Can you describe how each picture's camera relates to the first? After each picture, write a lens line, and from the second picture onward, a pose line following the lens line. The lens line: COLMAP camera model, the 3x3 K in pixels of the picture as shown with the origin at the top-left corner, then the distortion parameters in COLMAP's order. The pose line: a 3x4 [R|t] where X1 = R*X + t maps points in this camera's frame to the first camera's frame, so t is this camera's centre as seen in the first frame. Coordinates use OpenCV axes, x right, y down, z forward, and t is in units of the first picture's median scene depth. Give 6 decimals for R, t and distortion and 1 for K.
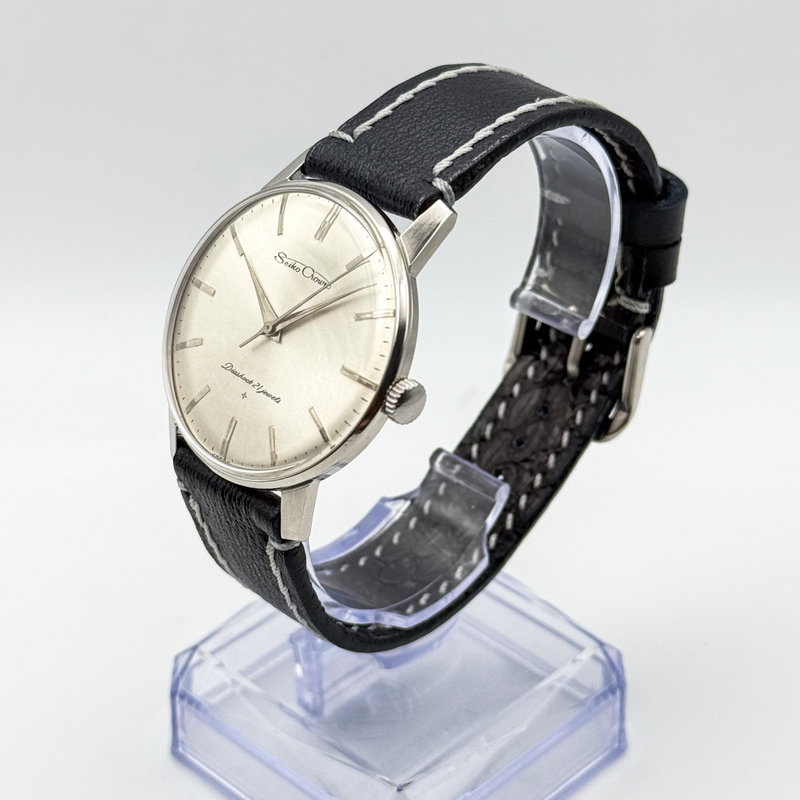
lens RADIAL K [[1974.0, 0, 398.8], [0, 1974.0, 396.7], [0, 0, 1]] dist [0.211290, 0.000000]
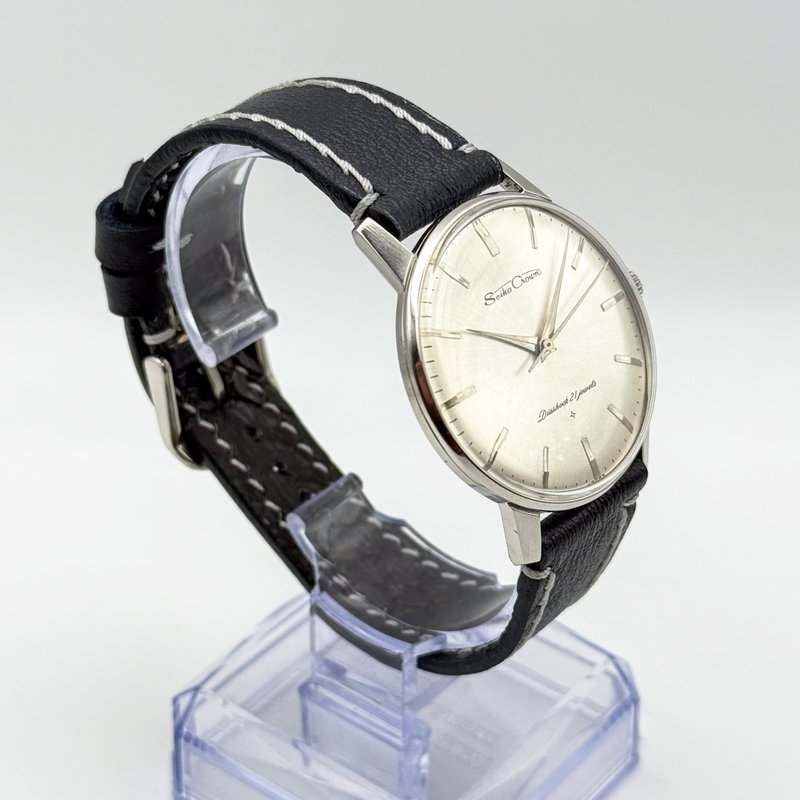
lens RADIAL K [[1974.0, 0, 394.9], [0, 1974.0, 401.4], [0, 0, 1]] dist [0.211290, 0.000000]
pose [[-0.105289, -0.540454, 0.834760, -0.857518], [0.538922, 0.674460, 0.504645, -0.530666], [-0.835749, 0.503004, 0.220250, 0.836659]]
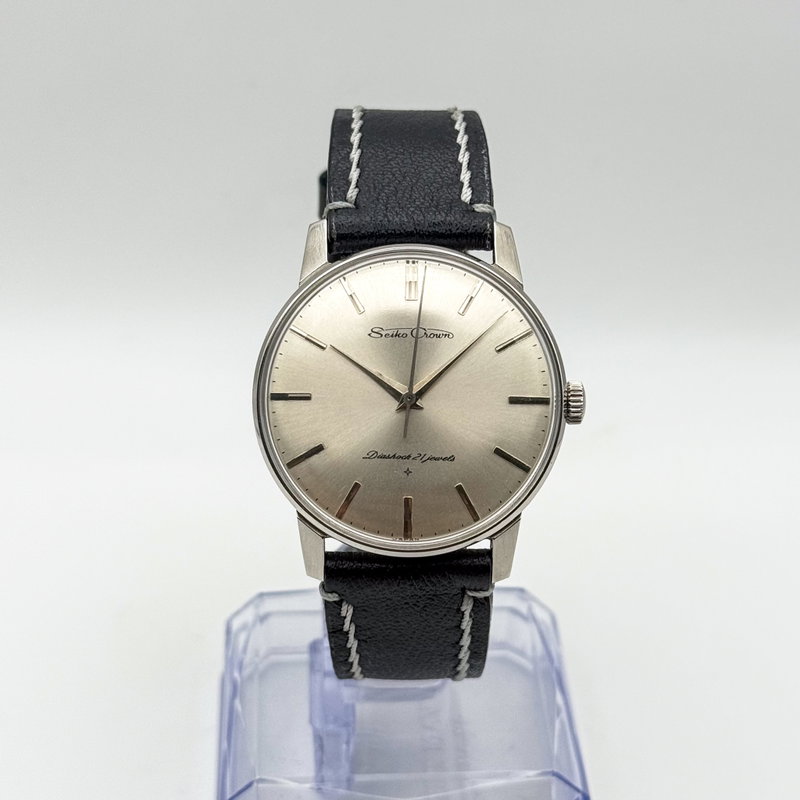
lens RADIAL K [[1974.0, 0, 403.2], [0, 1974.0, 399.3], [0, 0, 1]] dist [0.211290, 0.000000]
pose [[0.676561, -0.380166, 0.630665, -0.679265], [0.383305, 0.913072, 0.139201, -0.169930], [-0.628763, 0.147559, 0.763468, 0.229679]]
